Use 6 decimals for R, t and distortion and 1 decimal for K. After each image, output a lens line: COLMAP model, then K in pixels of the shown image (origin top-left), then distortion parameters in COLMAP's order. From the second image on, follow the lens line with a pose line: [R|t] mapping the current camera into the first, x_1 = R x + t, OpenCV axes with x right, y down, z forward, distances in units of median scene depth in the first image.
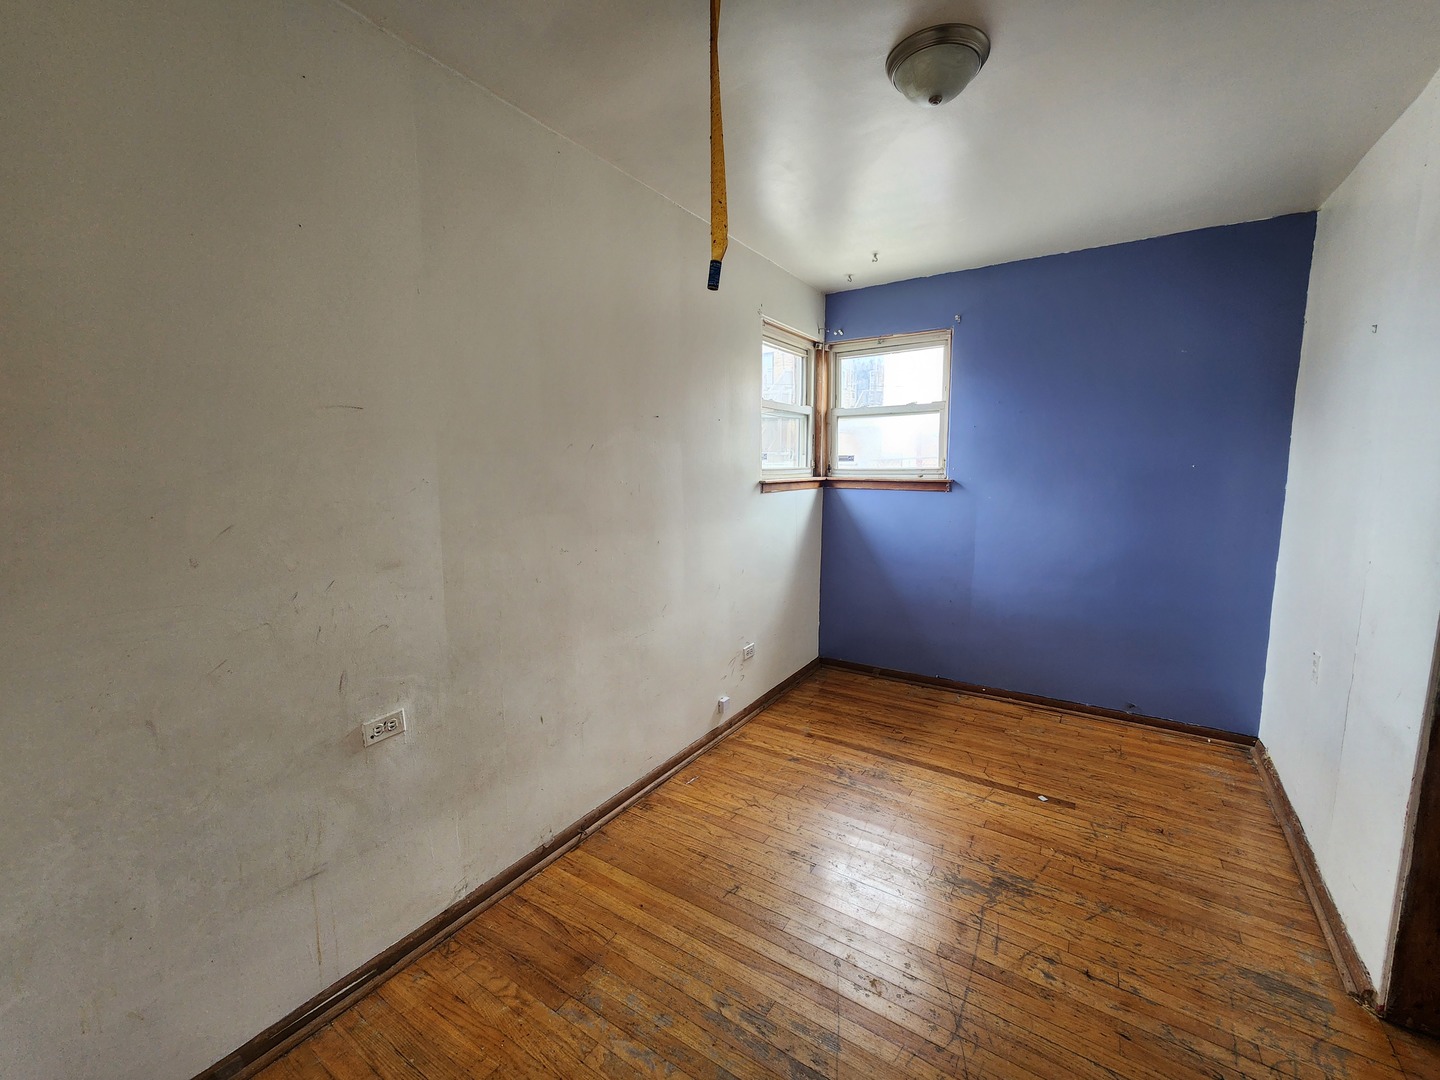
lens RADIAL K [[589.6, 0, 720.5], [0, 589.6, 540.4], [0, 0, 1]] dist [-0.001890, -0.000060]
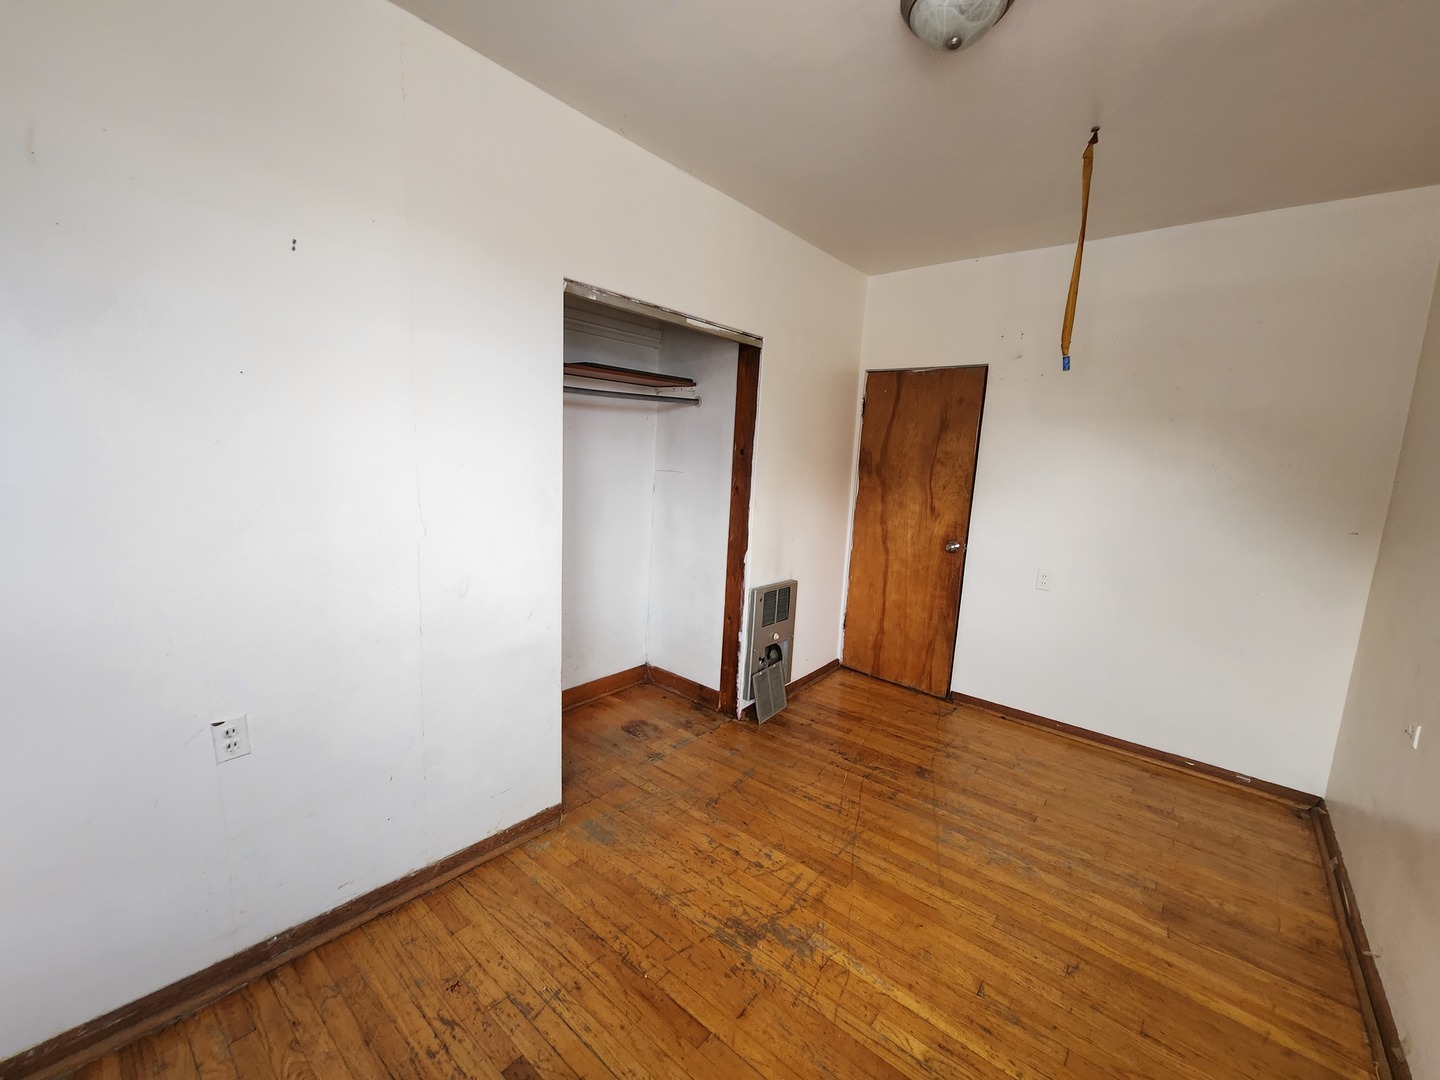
lens RADIAL K [[589.6, 0, 721.3], [0, 589.6, 539.9], [0, 0, 1]] dist [-0.001890, -0.000060]
pose [[-0.992614, -0.060749, 0.105012, 0.500173], [-0.030493, 0.962739, 0.268708, -0.226505], [-0.117422, 0.263521, -0.957480, 1.812409]]
